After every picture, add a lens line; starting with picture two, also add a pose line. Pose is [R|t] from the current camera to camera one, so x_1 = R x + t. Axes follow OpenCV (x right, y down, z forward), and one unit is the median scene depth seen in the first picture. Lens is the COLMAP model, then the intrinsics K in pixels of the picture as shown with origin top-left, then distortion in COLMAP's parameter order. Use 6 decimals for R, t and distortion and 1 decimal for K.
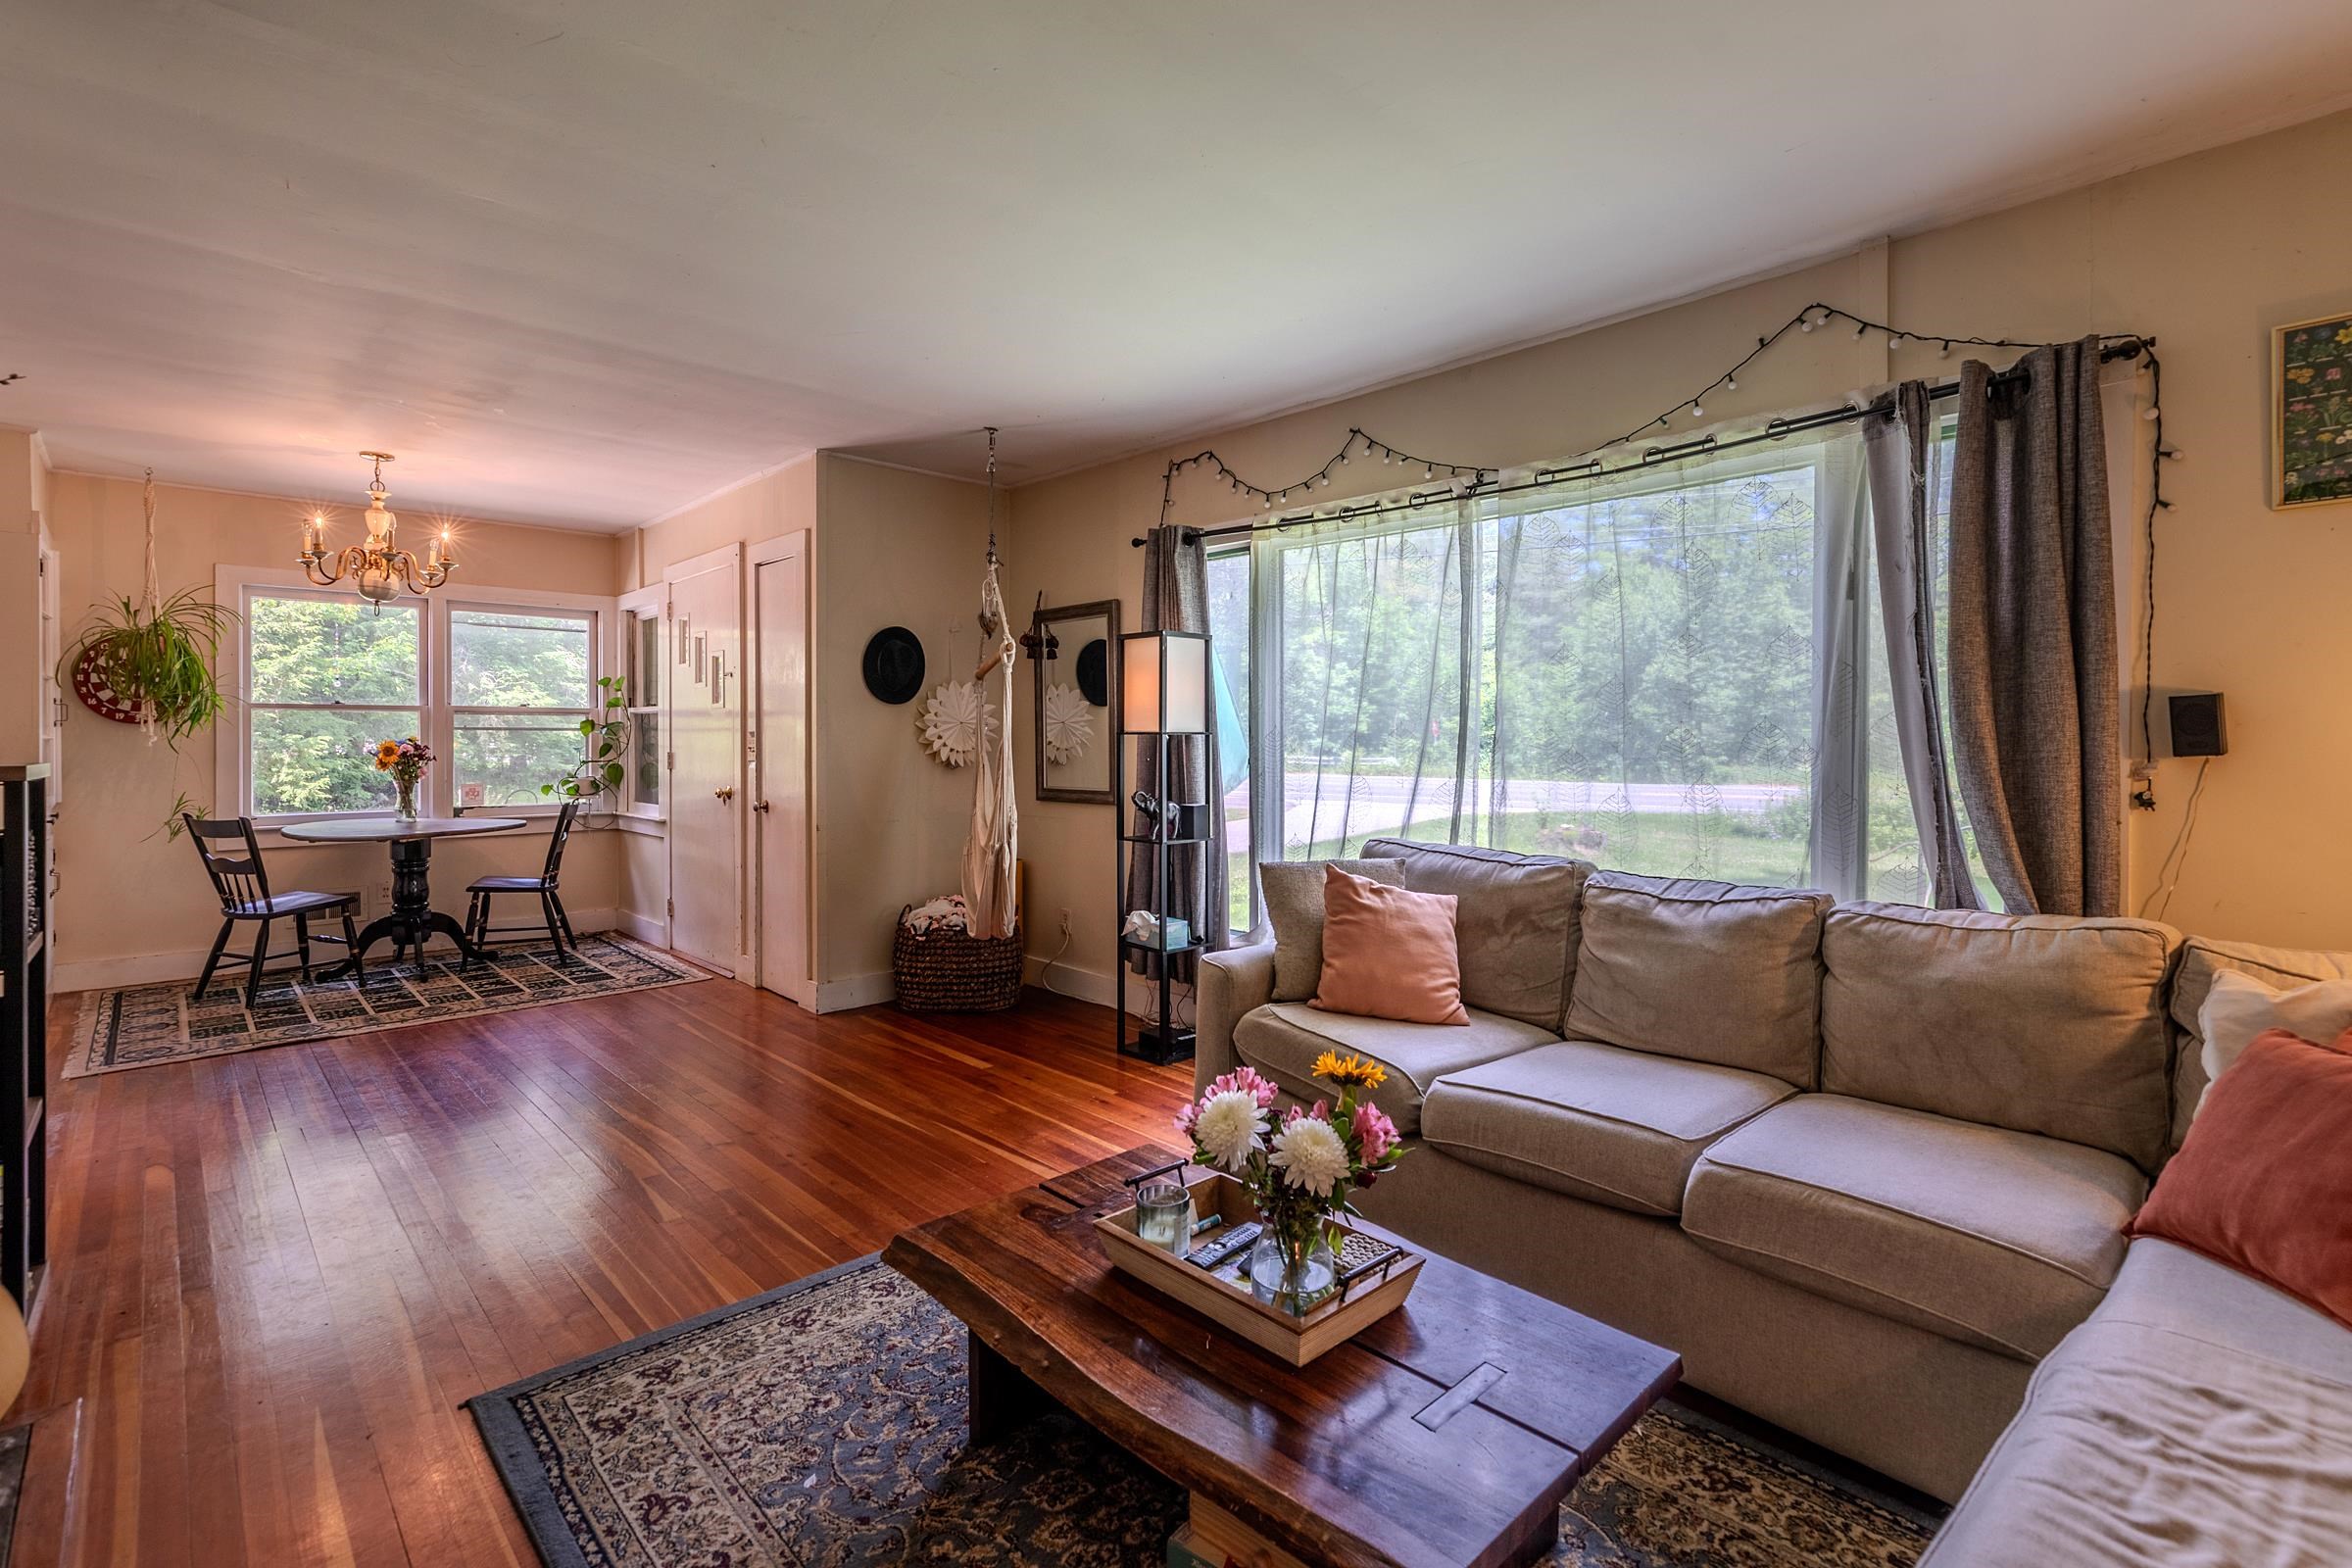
lens RADIAL K [[1074.0, 0, 1191.0], [0, 1074.0, 739.6], [0, 0, 1]] dist [0.009873, -0.000659]
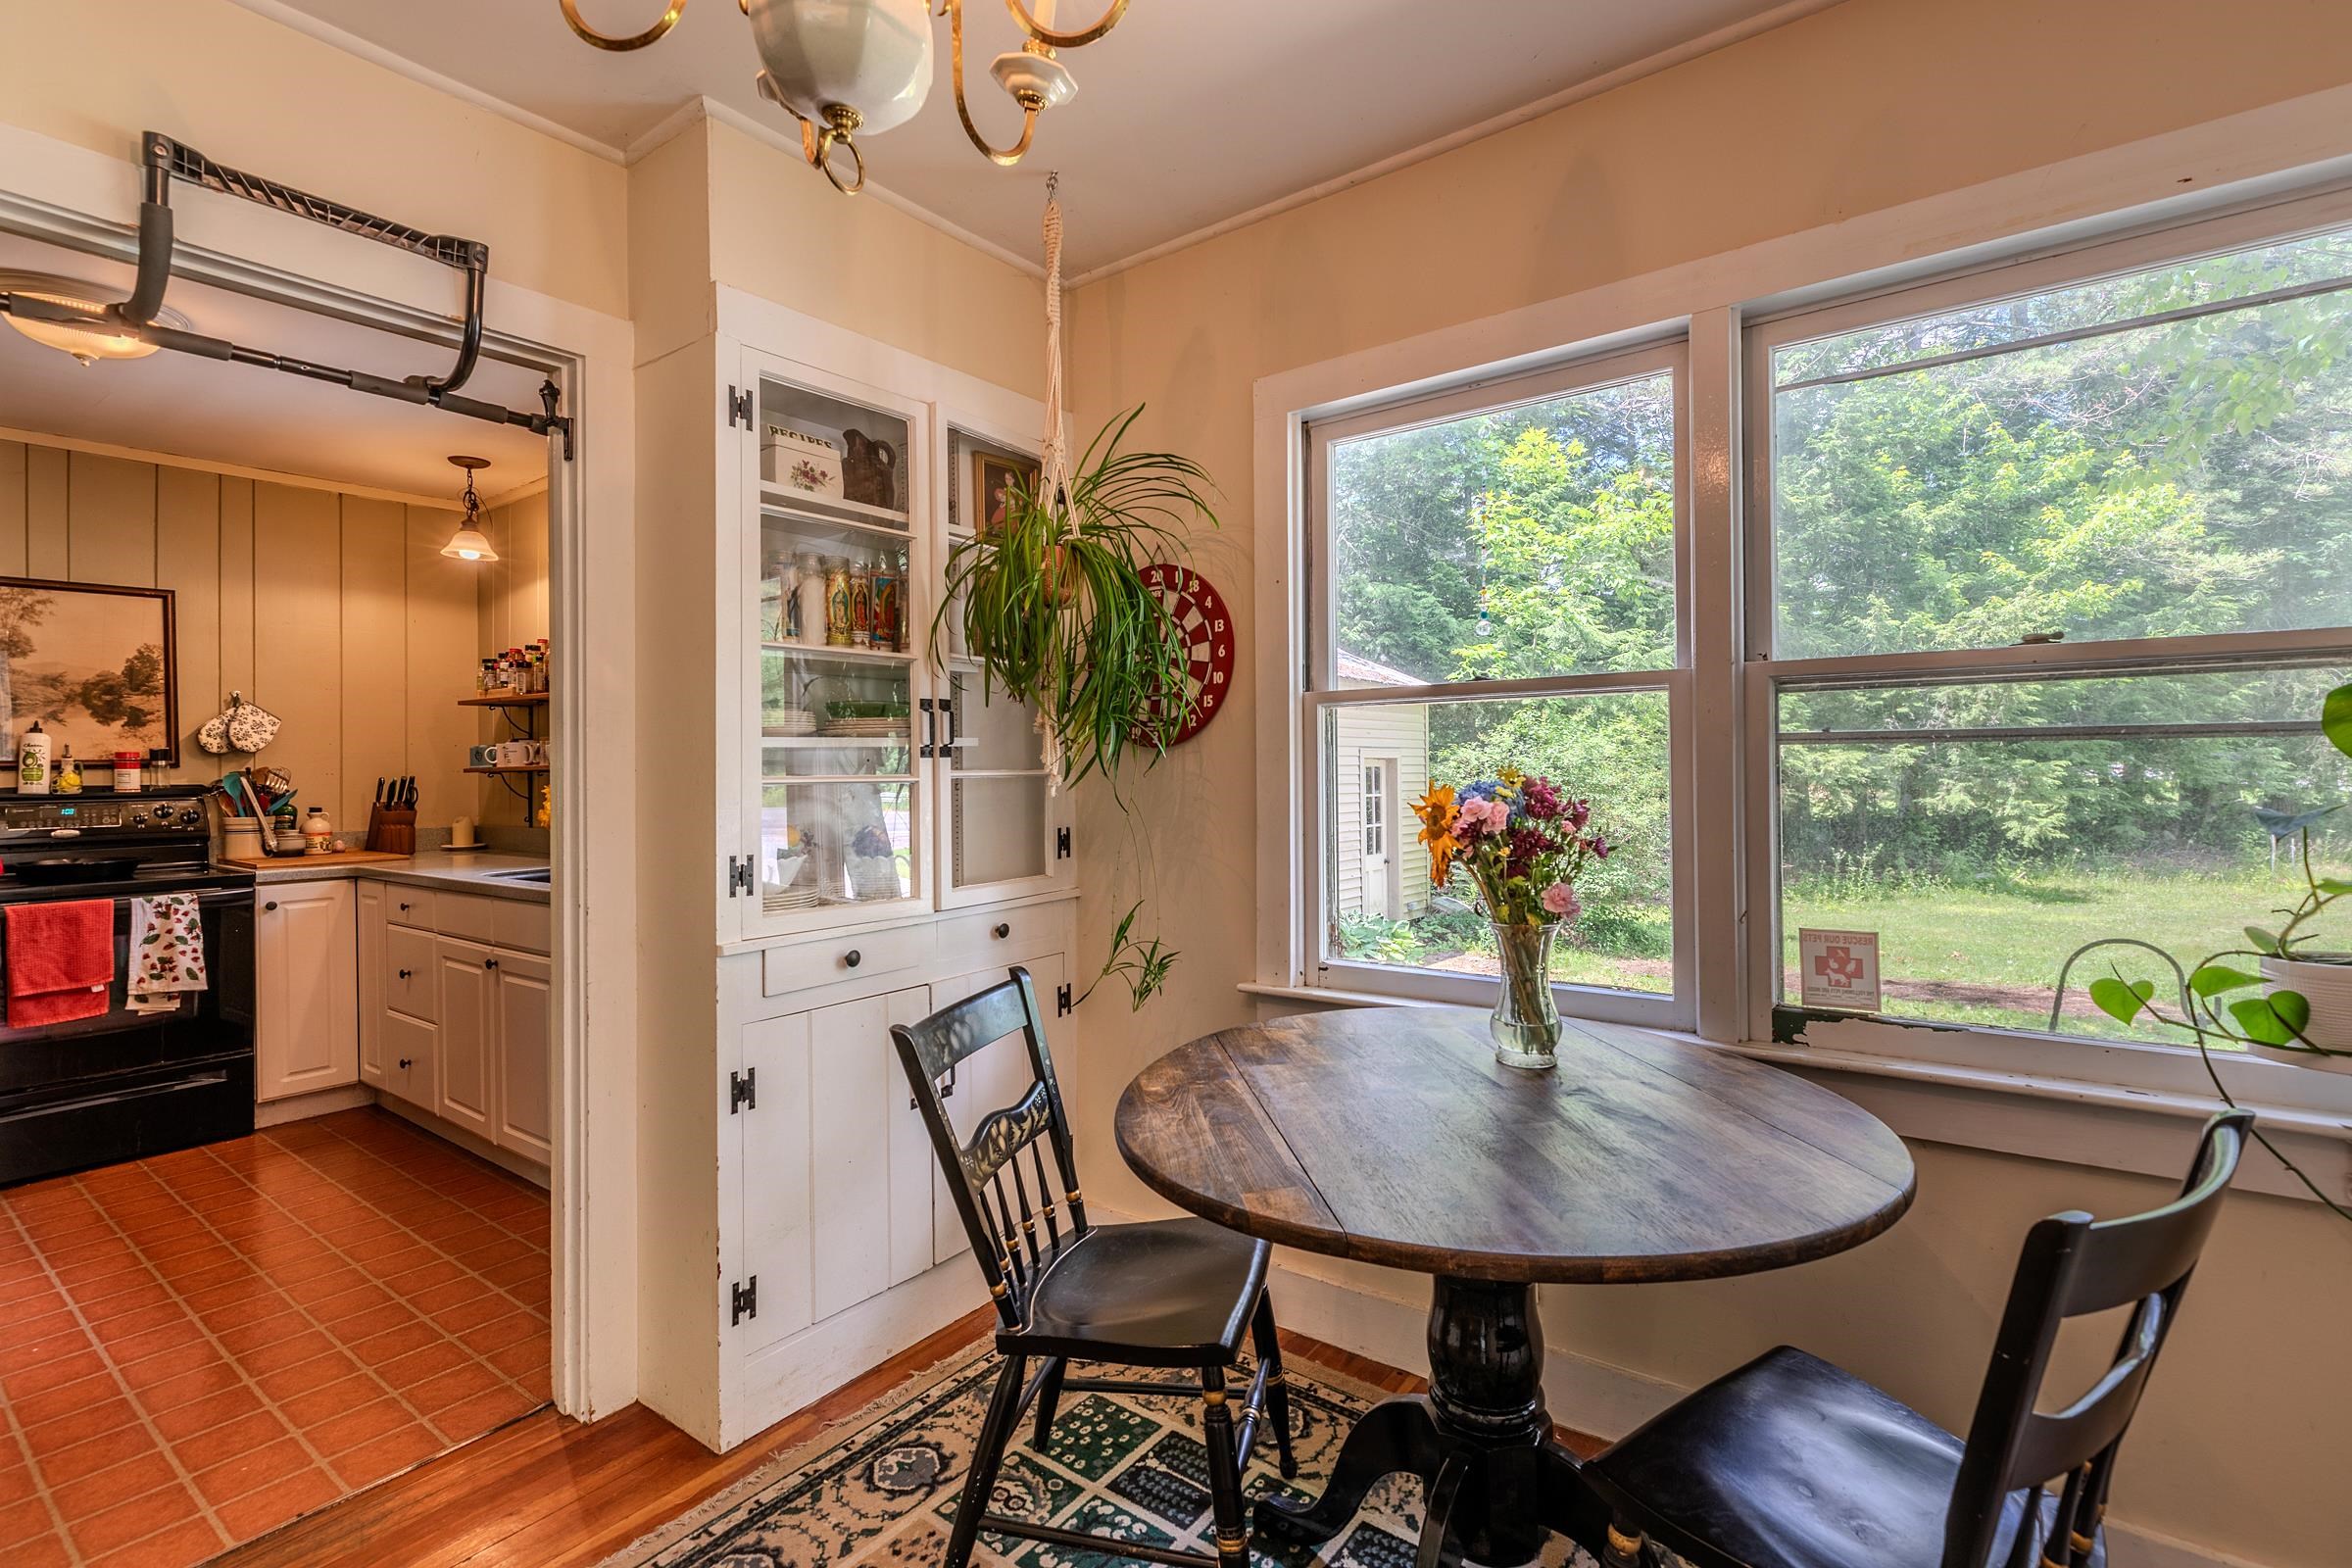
lens RADIAL K [[1074.0, 0, 1183.9], [0, 1074.0, 760.1], [0, 0, 1]] dist [0.009873, -0.000659]
pose [[0.163302, -0.012215, -0.986501, -0.406133], [0.009640, 0.999895, -0.010785, -0.002575], [0.986529, -0.007749, 0.163402, 0.767565]]
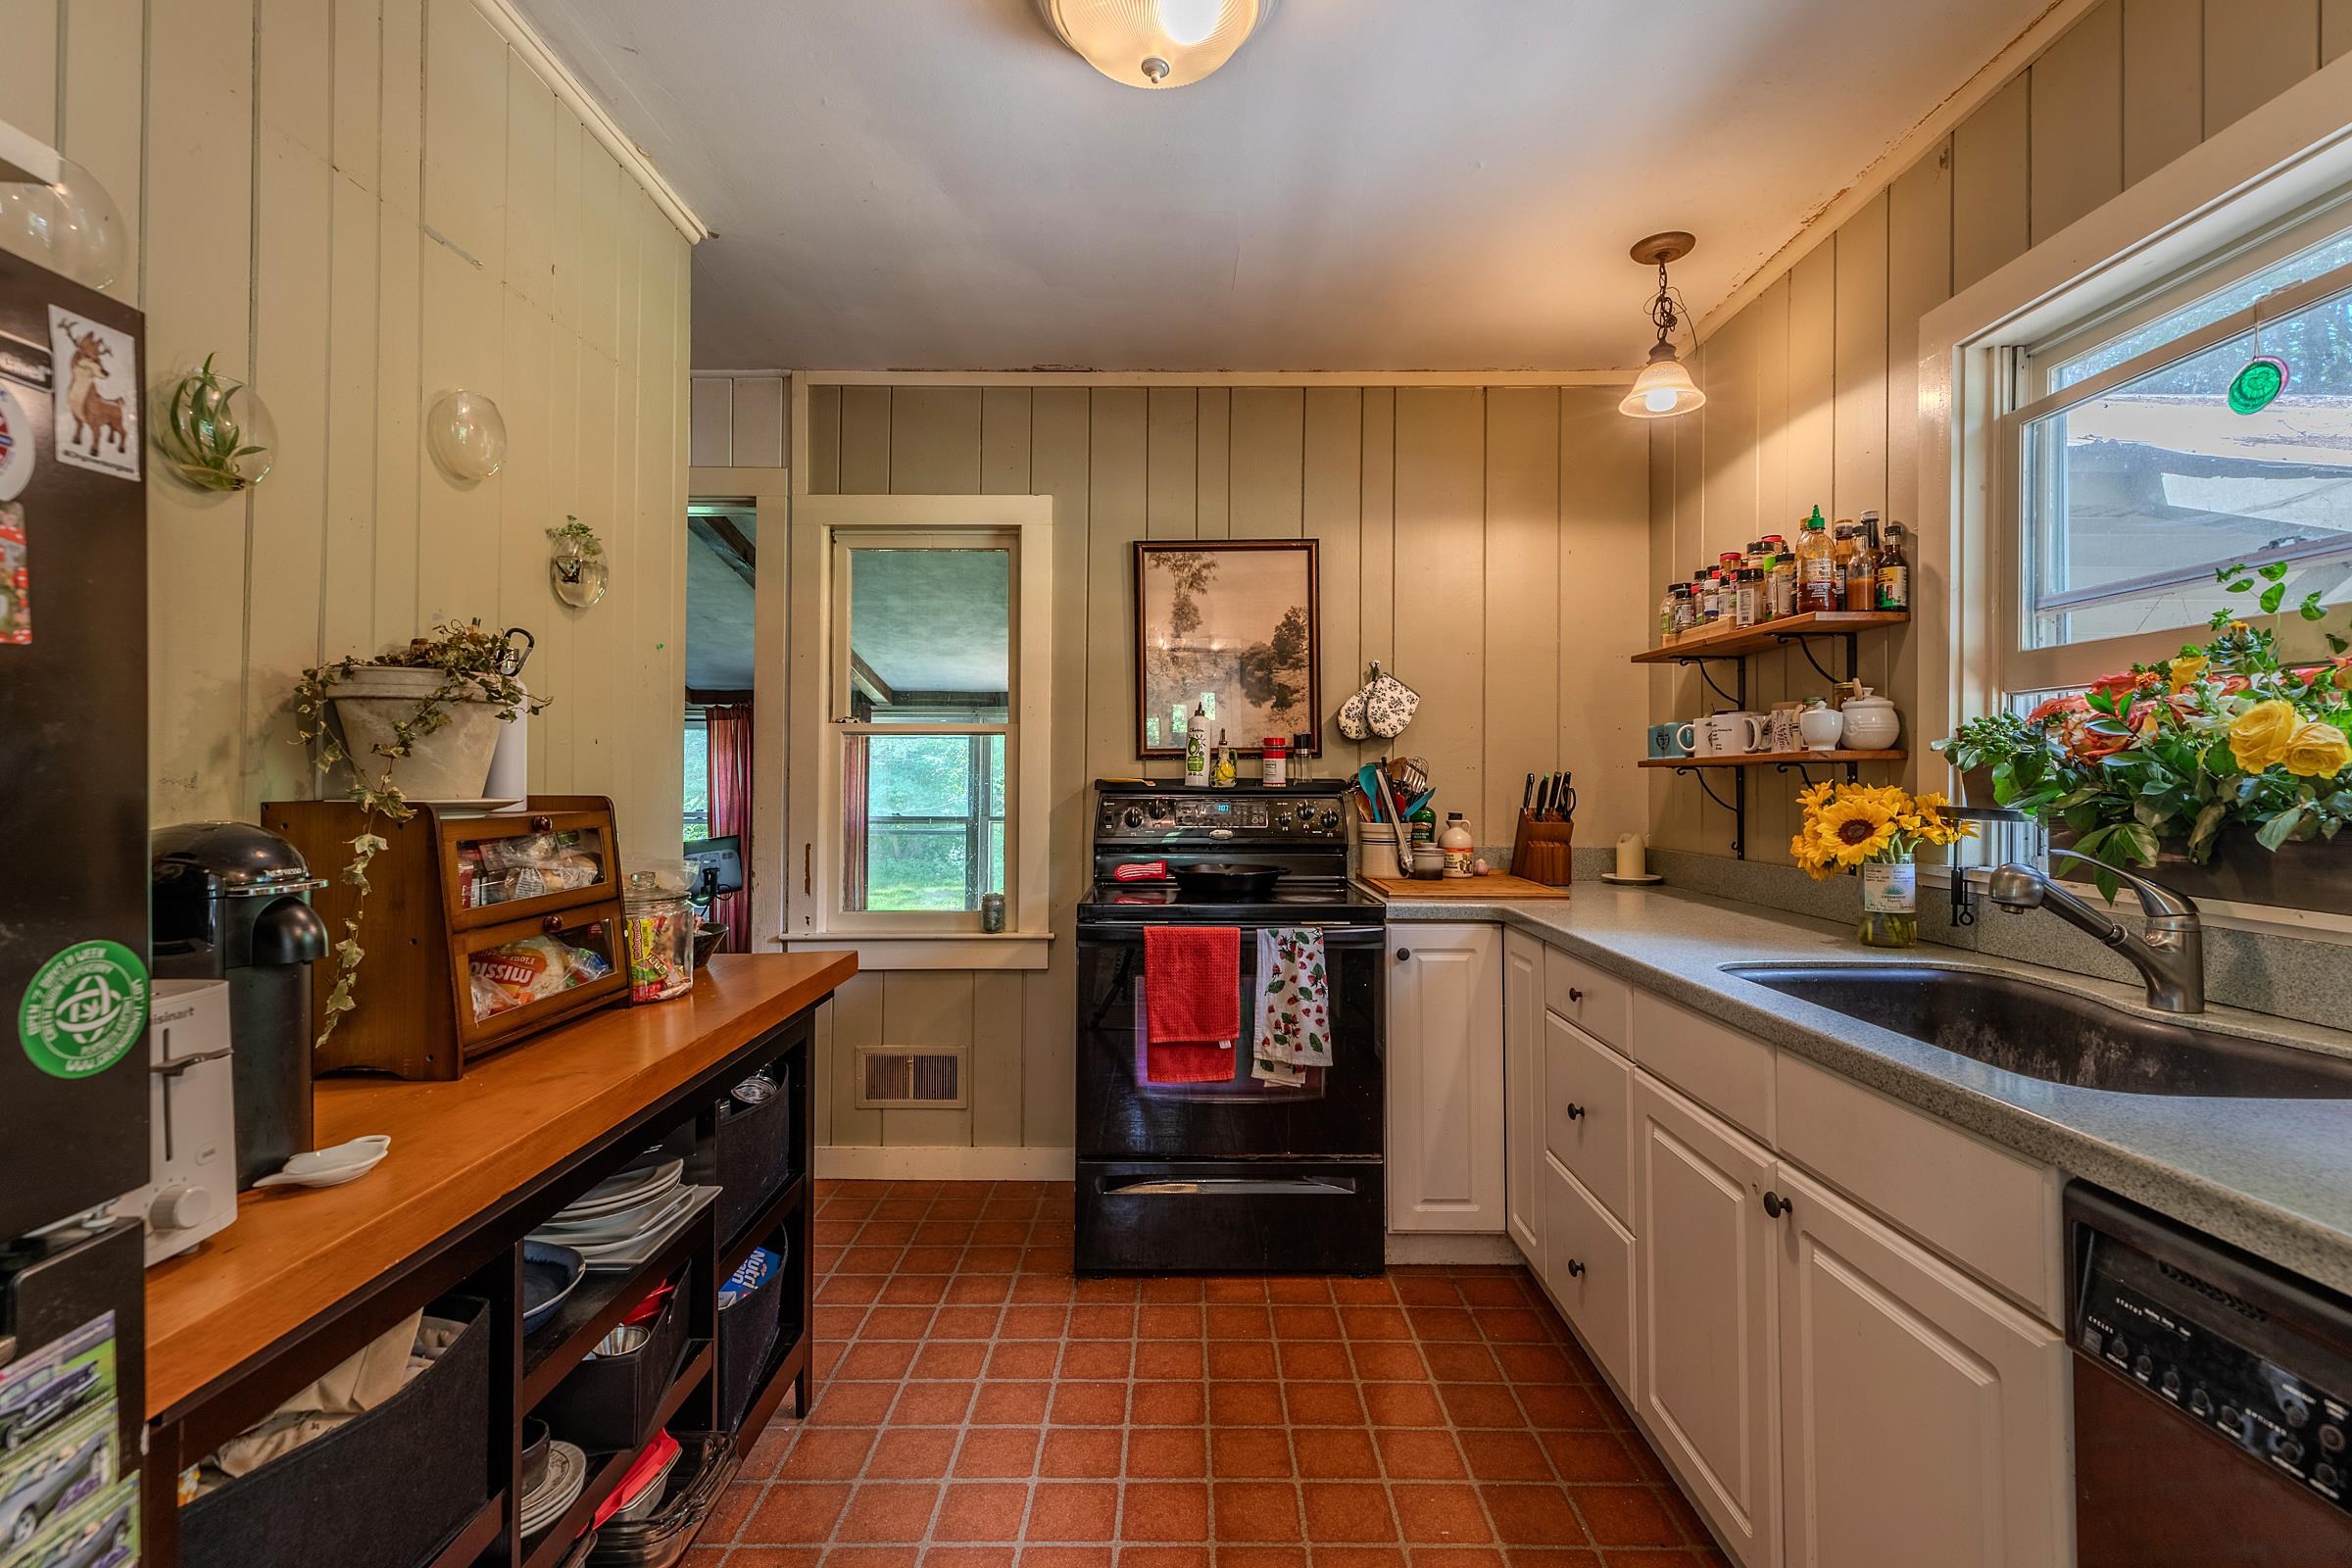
lens RADIAL K [[1074.0, 0, 1190.2], [0, 1074.0, 766.3], [0, 0, 1]] dist [0.009873, -0.000659]
pose [[-0.688250, -0.014599, -0.725327, -0.726917], [-0.007626, 0.999888, -0.012889, 0.000468], [0.725434, -0.003339, -0.688284, 0.589415]]
